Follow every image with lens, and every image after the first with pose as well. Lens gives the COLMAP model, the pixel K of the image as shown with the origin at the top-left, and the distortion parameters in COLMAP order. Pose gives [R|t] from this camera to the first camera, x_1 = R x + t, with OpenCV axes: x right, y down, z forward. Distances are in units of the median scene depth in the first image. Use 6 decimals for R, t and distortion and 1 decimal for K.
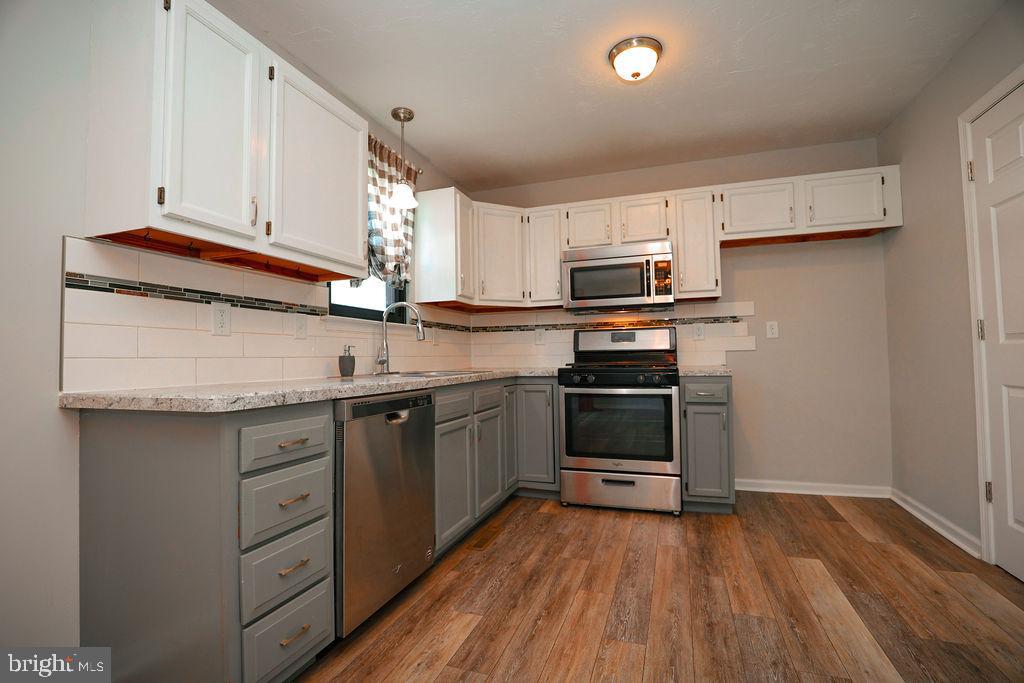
lens RADIAL K [[466.3, 0, 516.7], [0, 466.3, 341.7], [0, 0, 1]] dist [-0.027921, 0.001144]
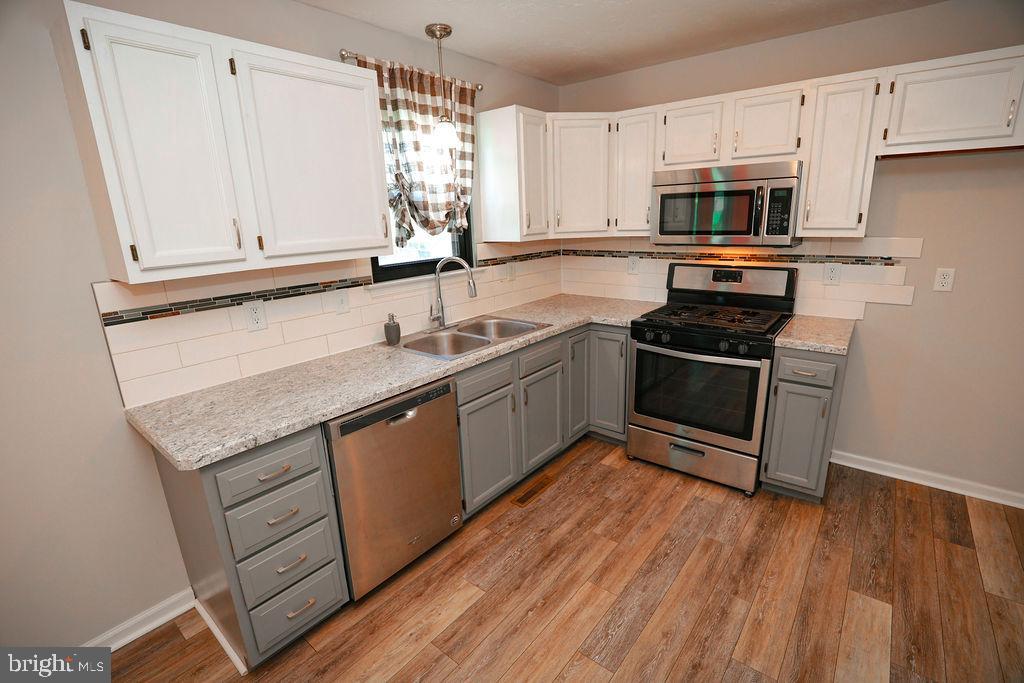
lens RADIAL K [[468.4, 0, 516.6], [0, 468.4, 344.6], [0, 0, 1]] dist [-0.036223, 0.008196]
pose [[0.940463, 0.077209, -0.331012, 0.202093], [0.027933, 0.953008, 0.301654, -0.192541], [0.338748, -0.292940, 0.894112, 0.131488]]
